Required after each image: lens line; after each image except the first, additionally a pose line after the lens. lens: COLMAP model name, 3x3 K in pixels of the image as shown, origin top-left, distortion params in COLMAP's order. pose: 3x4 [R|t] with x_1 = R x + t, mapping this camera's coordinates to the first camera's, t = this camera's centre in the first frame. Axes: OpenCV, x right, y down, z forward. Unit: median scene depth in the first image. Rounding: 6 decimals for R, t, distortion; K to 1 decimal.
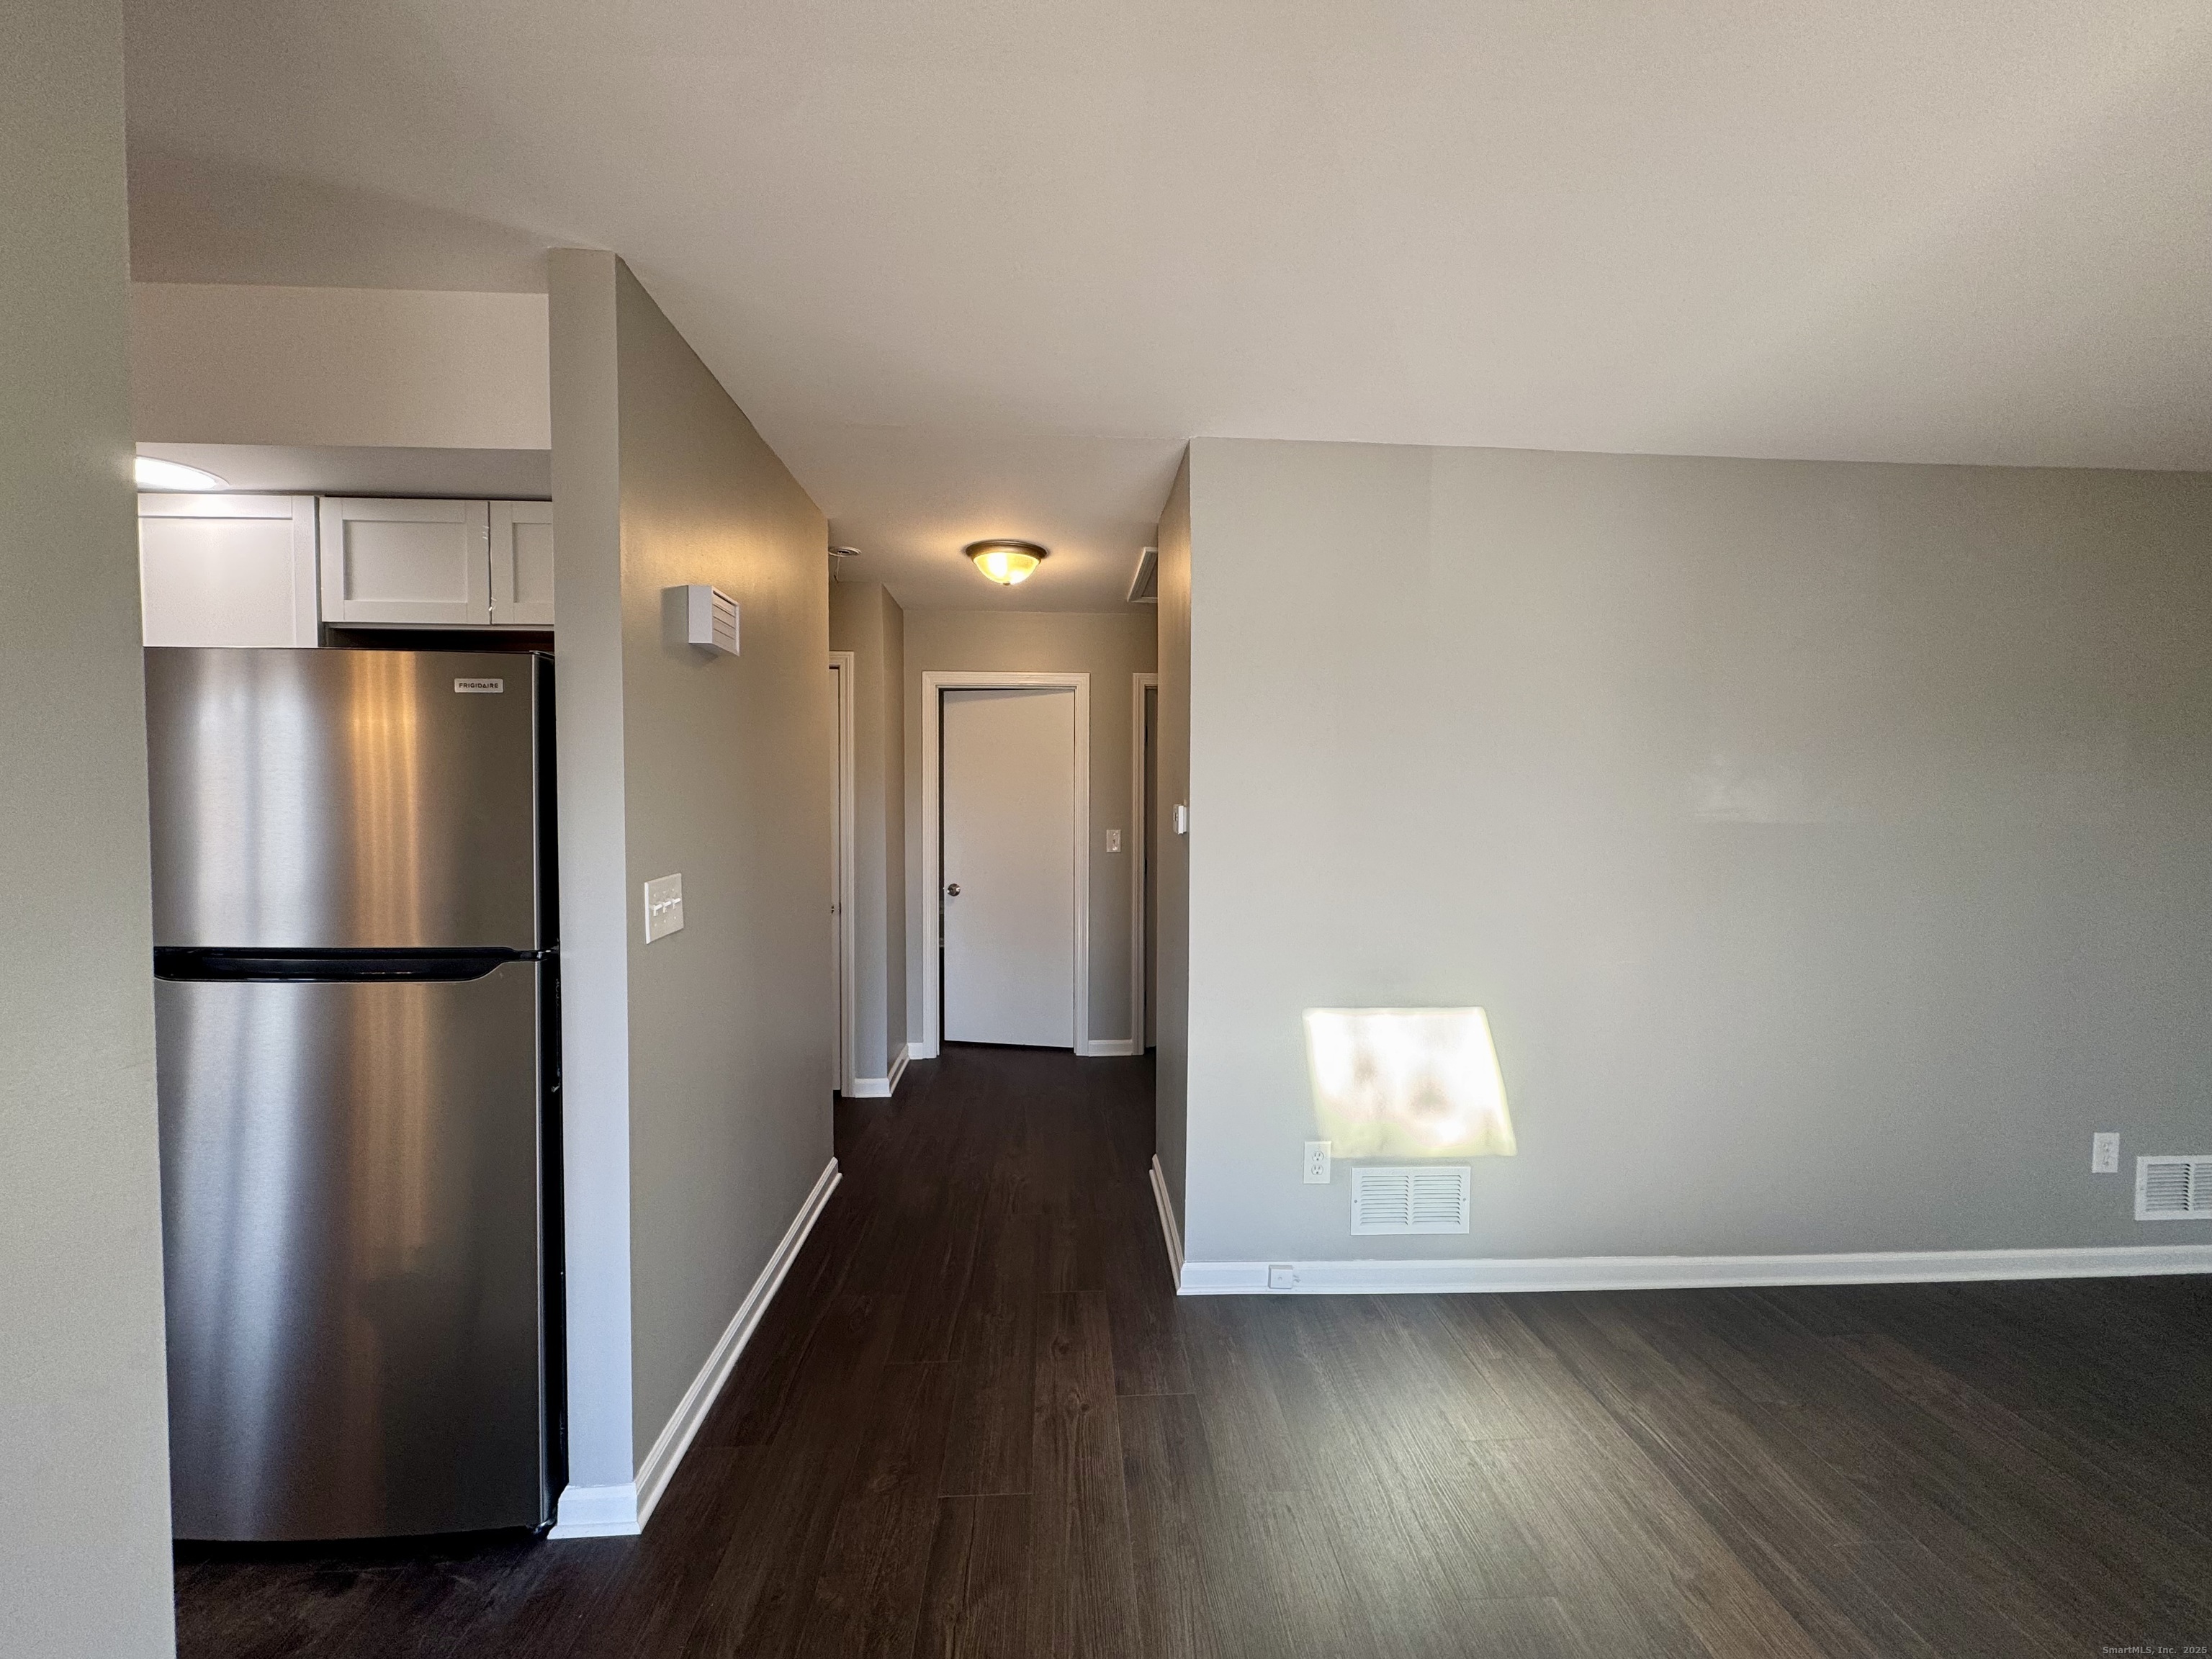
lens RADIAL K [[885.0, 0, 1106.0], [0, 885.0, 829.5], [0, 0, 1]] dist [0.000949, -0.000216]
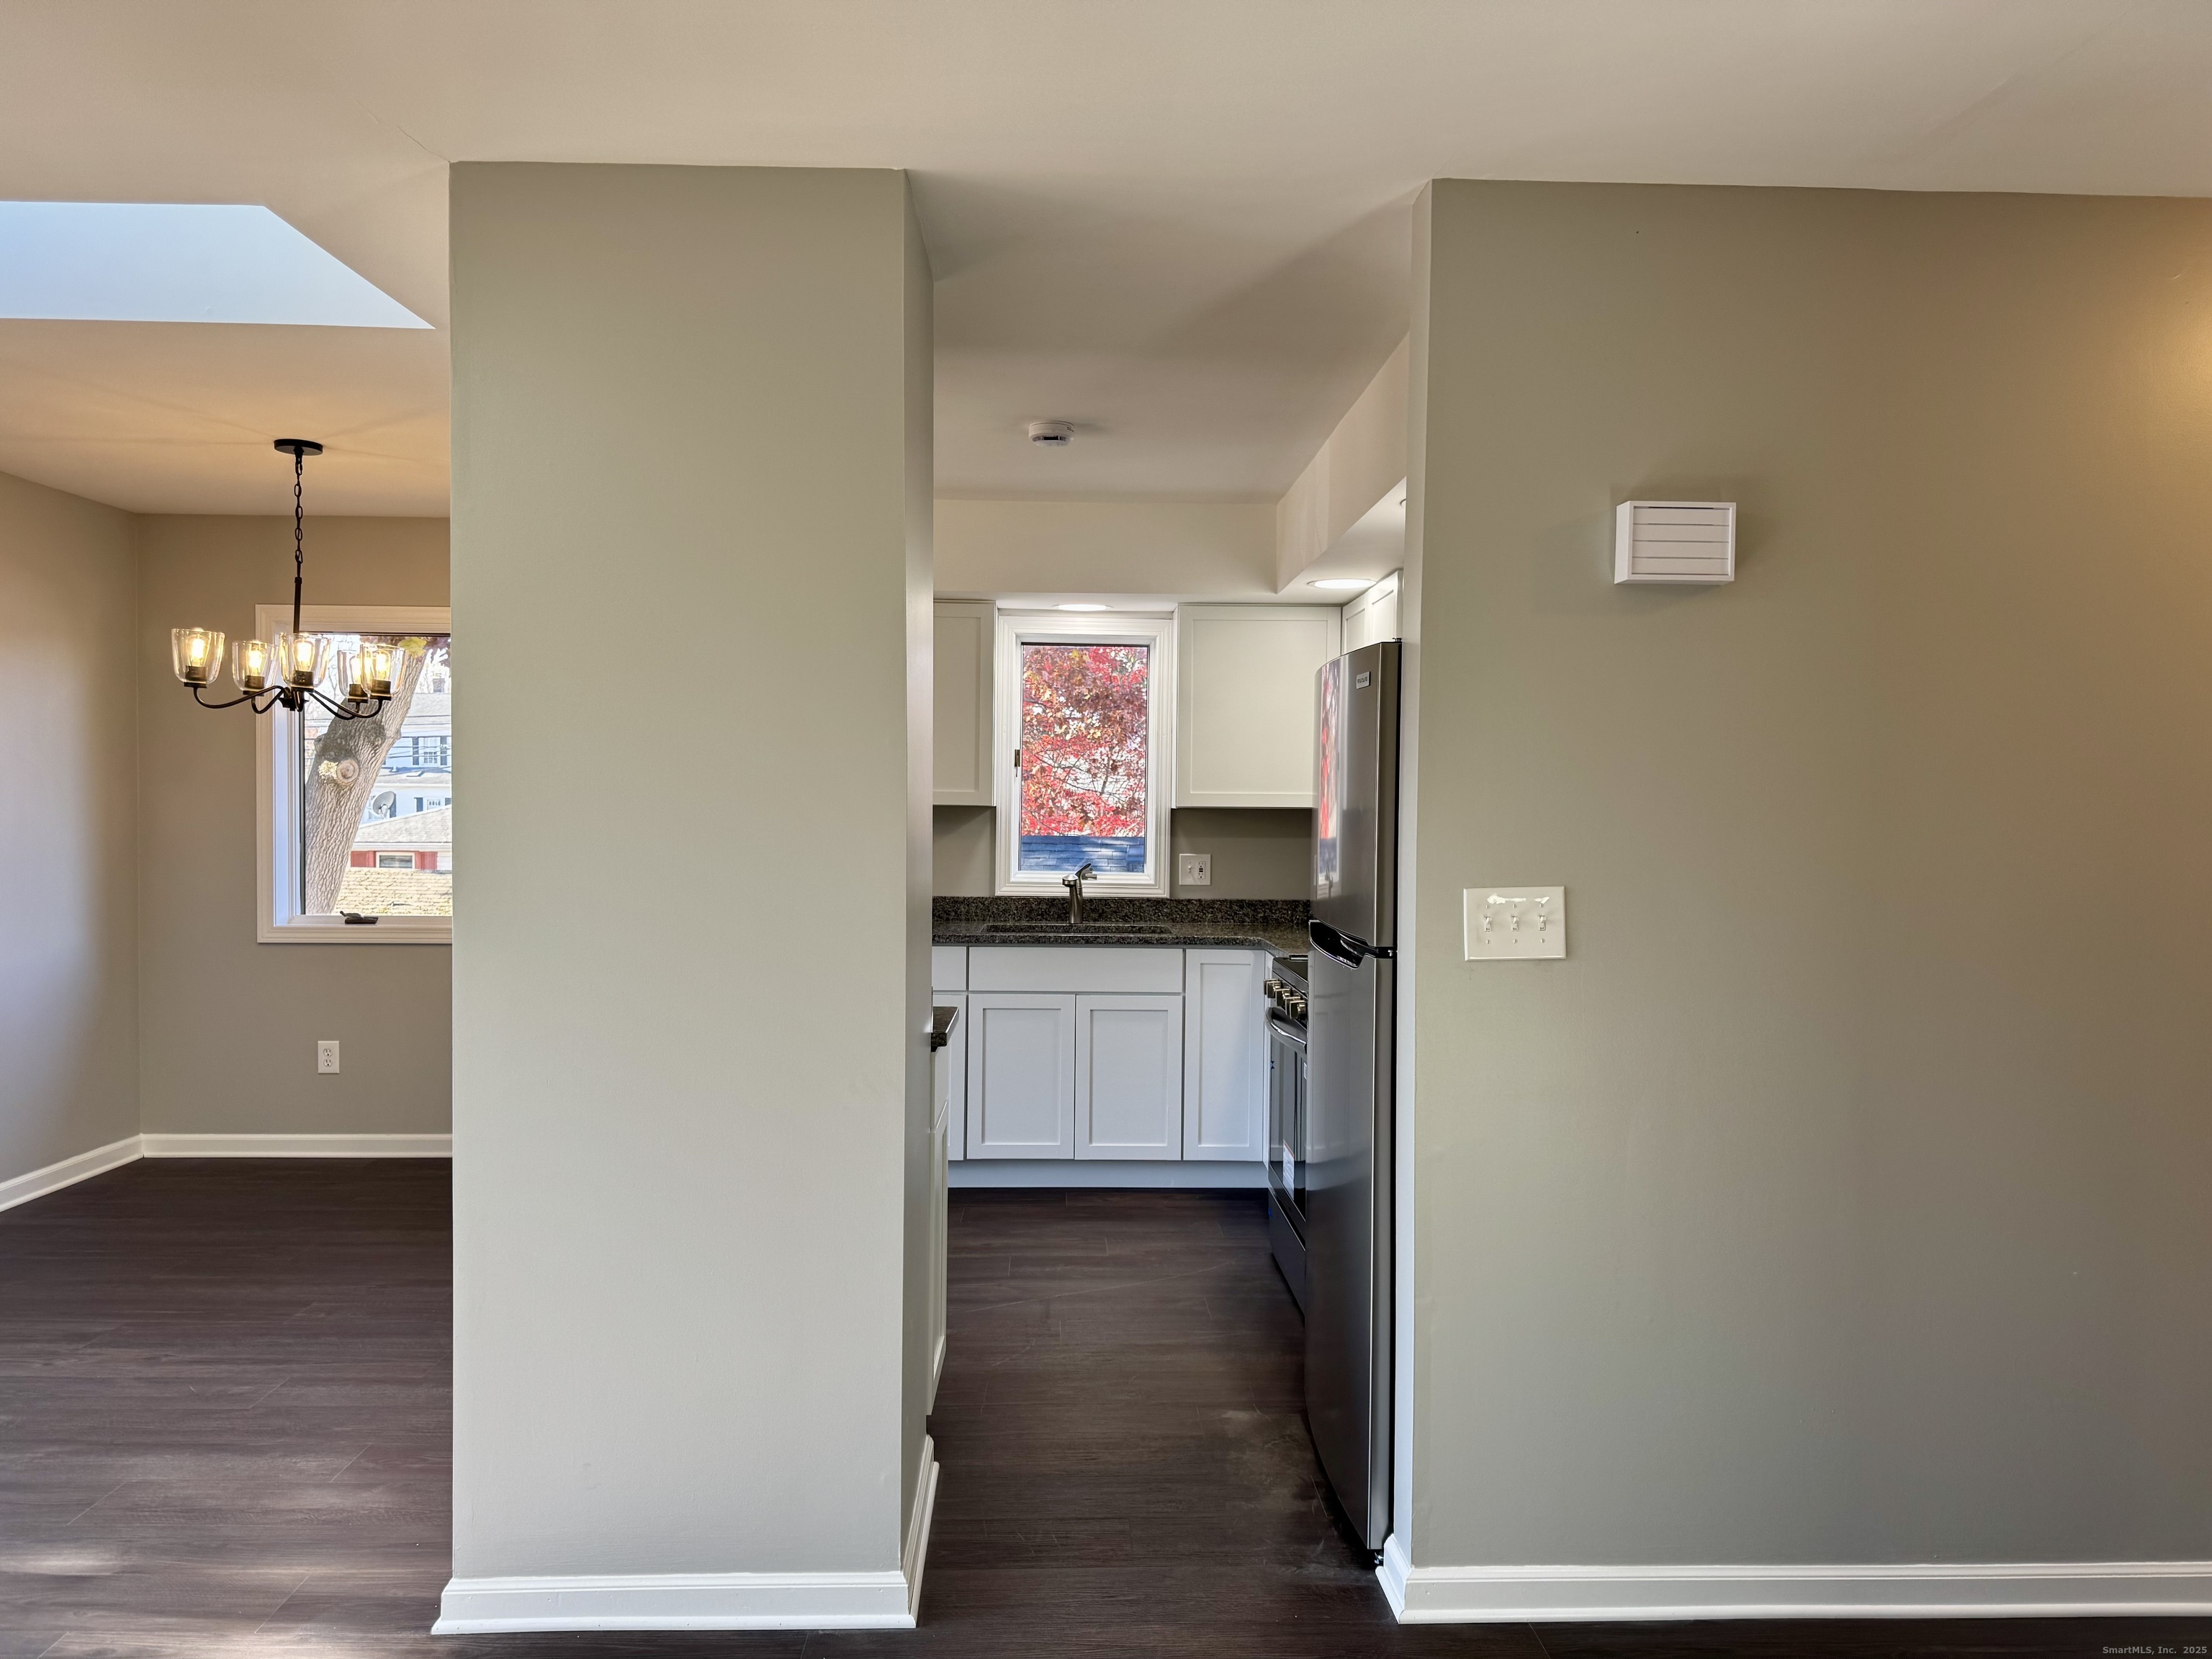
lens RADIAL K [[1565.1, 0, 1098.2], [0, 1565.1, 842.3], [0, 0, 1]] dist [0.062458, -0.073771]
pose [[-0.024995, 0.023087, -0.999421, 0.702027], [-0.036832, 0.999033, 0.023999, -0.005456], [0.999009, 0.037410, -0.024120, 0.477394]]
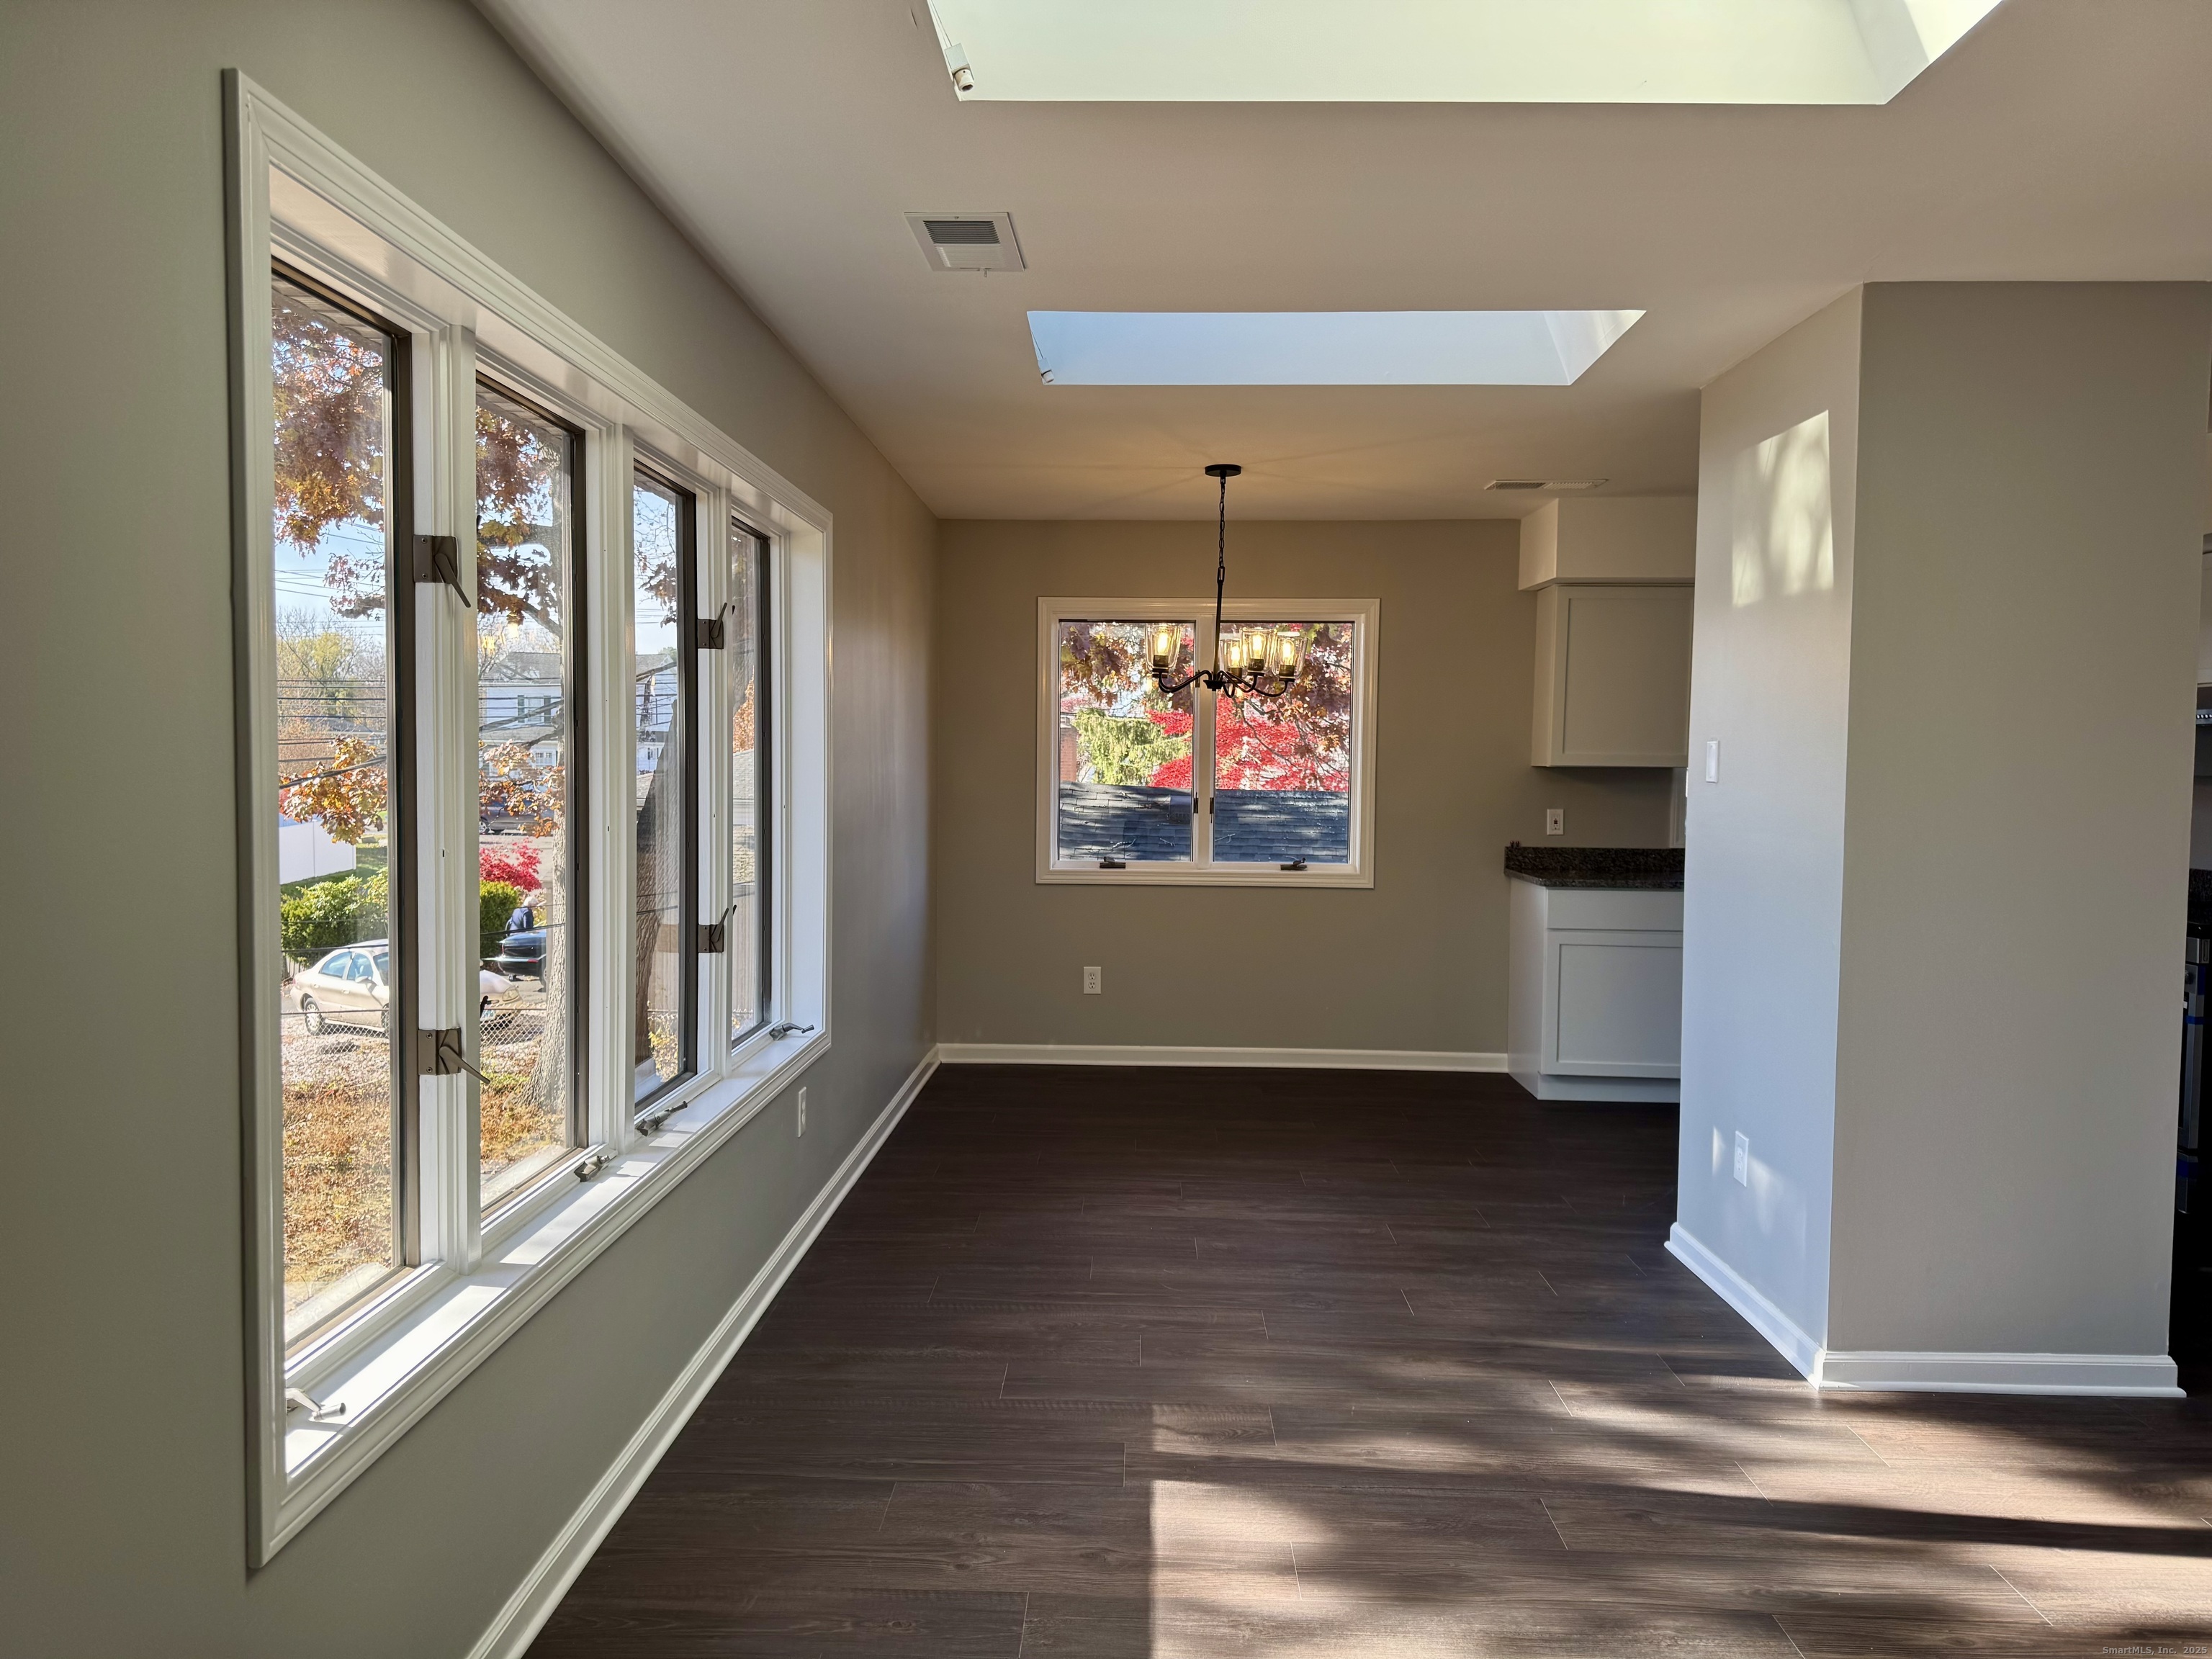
lens RADIAL K [[1548.4, 0, 1089.5], [0, 1548.4, 848.7], [0, 0, 1]] dist [0.077342, -0.070467]
pose [[-0.091751, 0.056431, -0.994182, 1.090081], [-0.038017, 0.997467, 0.060126, 0.018074], [0.995056, 0.043313, -0.089373, -0.496116]]
